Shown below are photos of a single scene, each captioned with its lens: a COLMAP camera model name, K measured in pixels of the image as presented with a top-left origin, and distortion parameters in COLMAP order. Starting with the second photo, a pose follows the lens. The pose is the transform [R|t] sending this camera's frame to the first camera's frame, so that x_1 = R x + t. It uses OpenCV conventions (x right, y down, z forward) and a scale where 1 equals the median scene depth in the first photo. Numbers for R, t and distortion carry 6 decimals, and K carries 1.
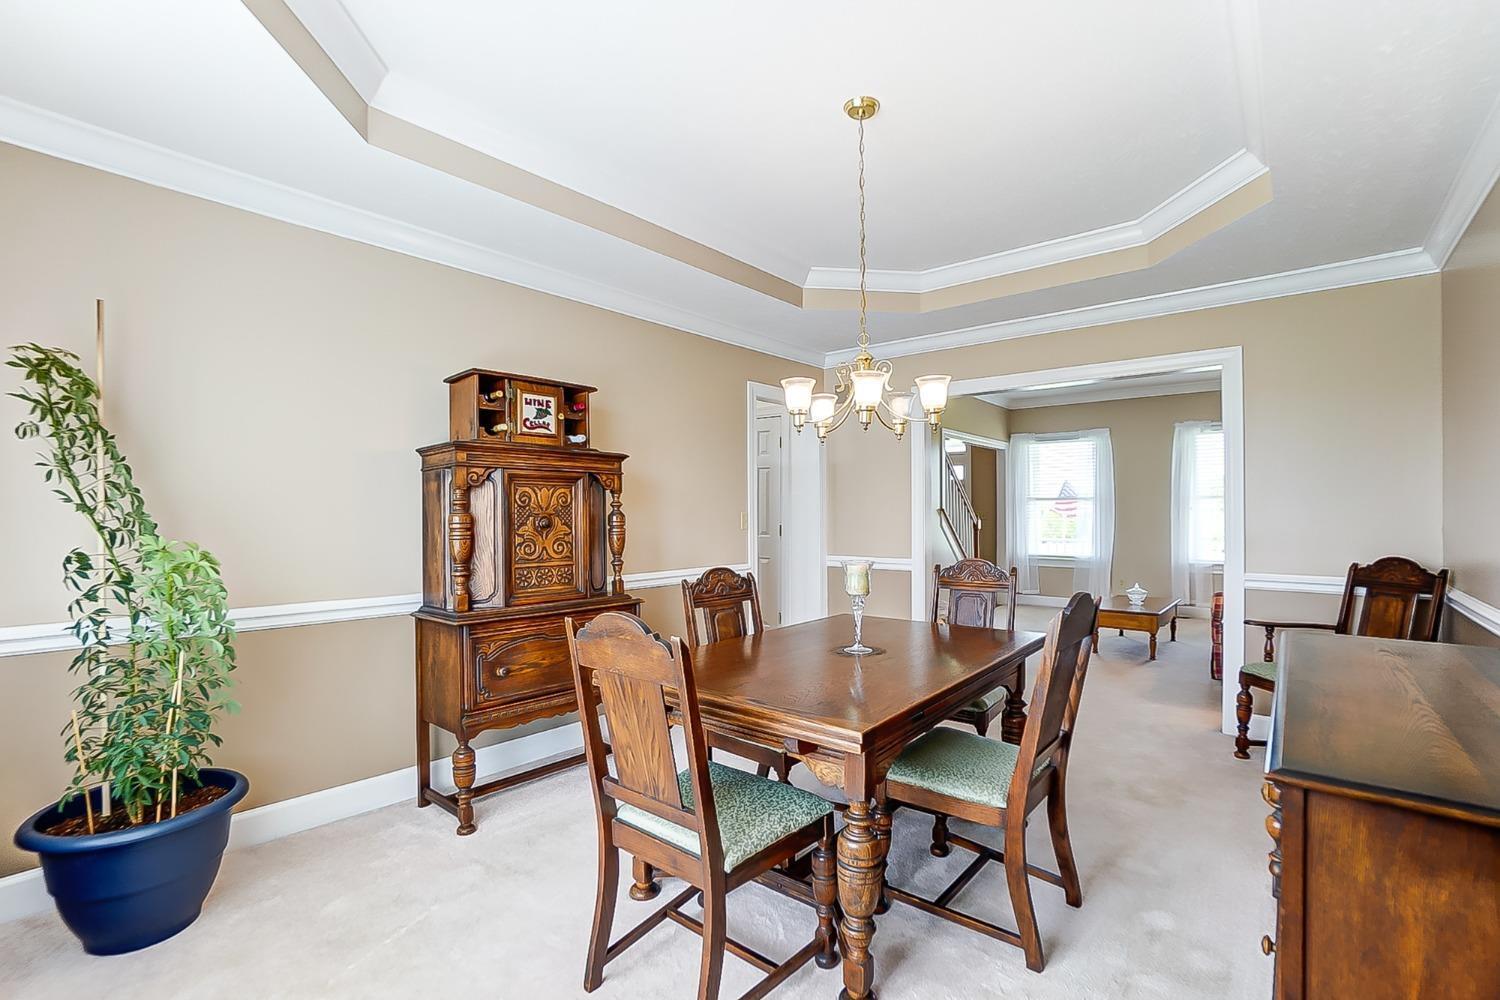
lens RADIAL K [[666.1, 0, 744.4], [0, 666.1, 506.7], [0, 0, 1]] dist [-0.070246, 0.023272]
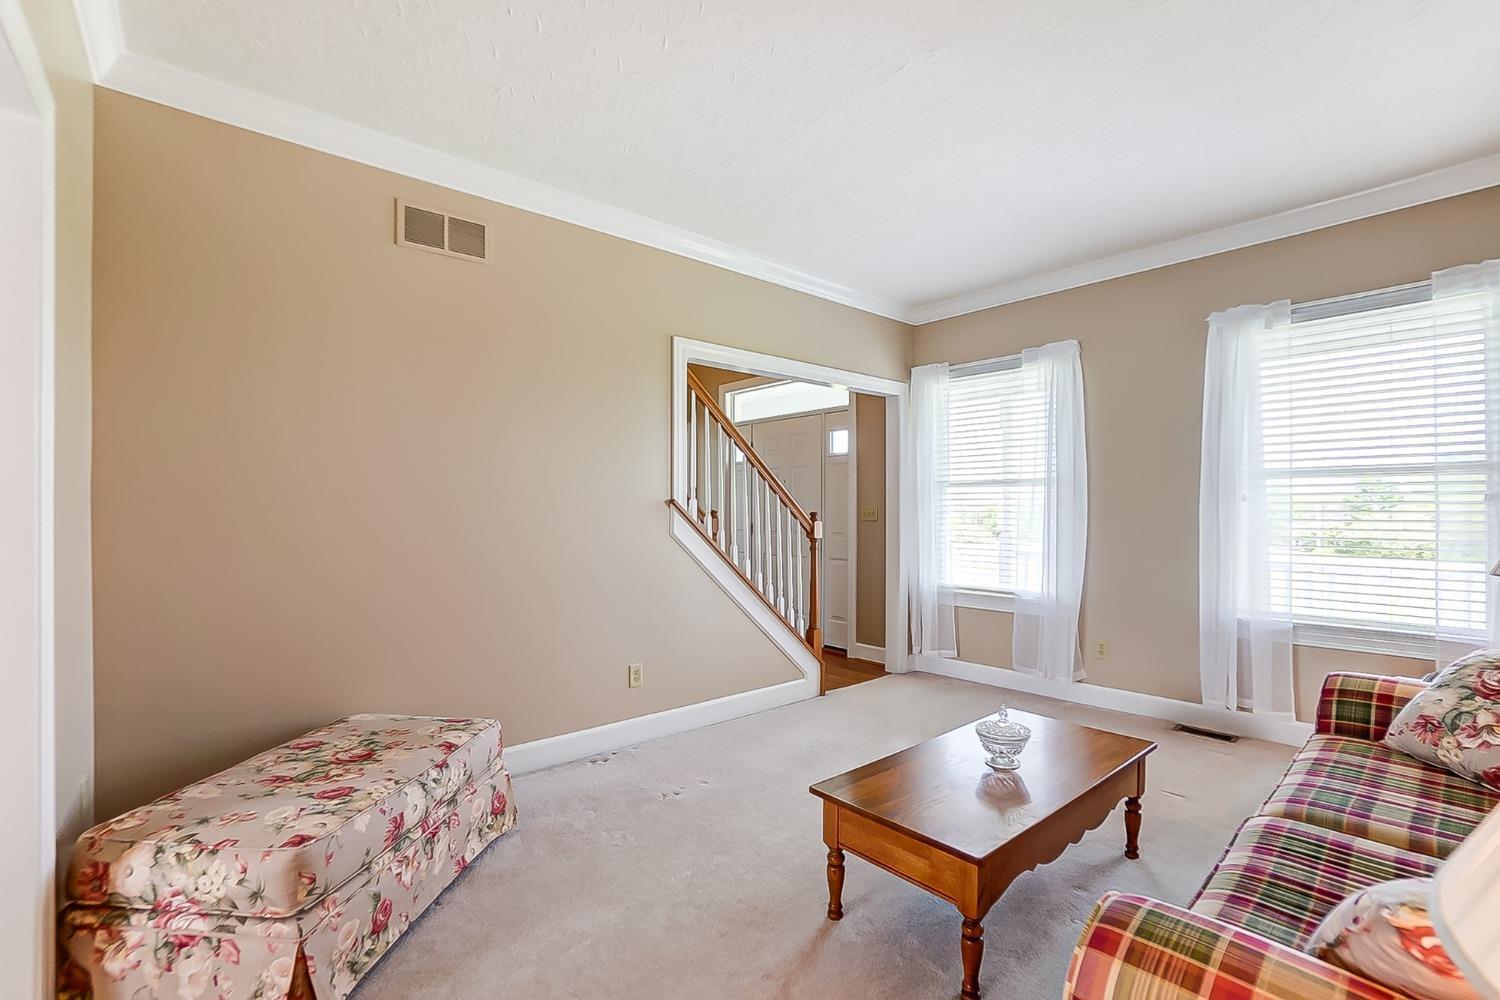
lens RADIAL K [[666.1, 0, 744.4], [0, 666.1, 506.7], [0, 0, 1]] dist [-0.070246, 0.023272]
pose [[0.988233, -0.003719, -0.152914, 0.358924], [0.004116, 0.999989, 0.002278, 0.005666], [0.152904, -0.002881, 0.988237, 0.435169]]
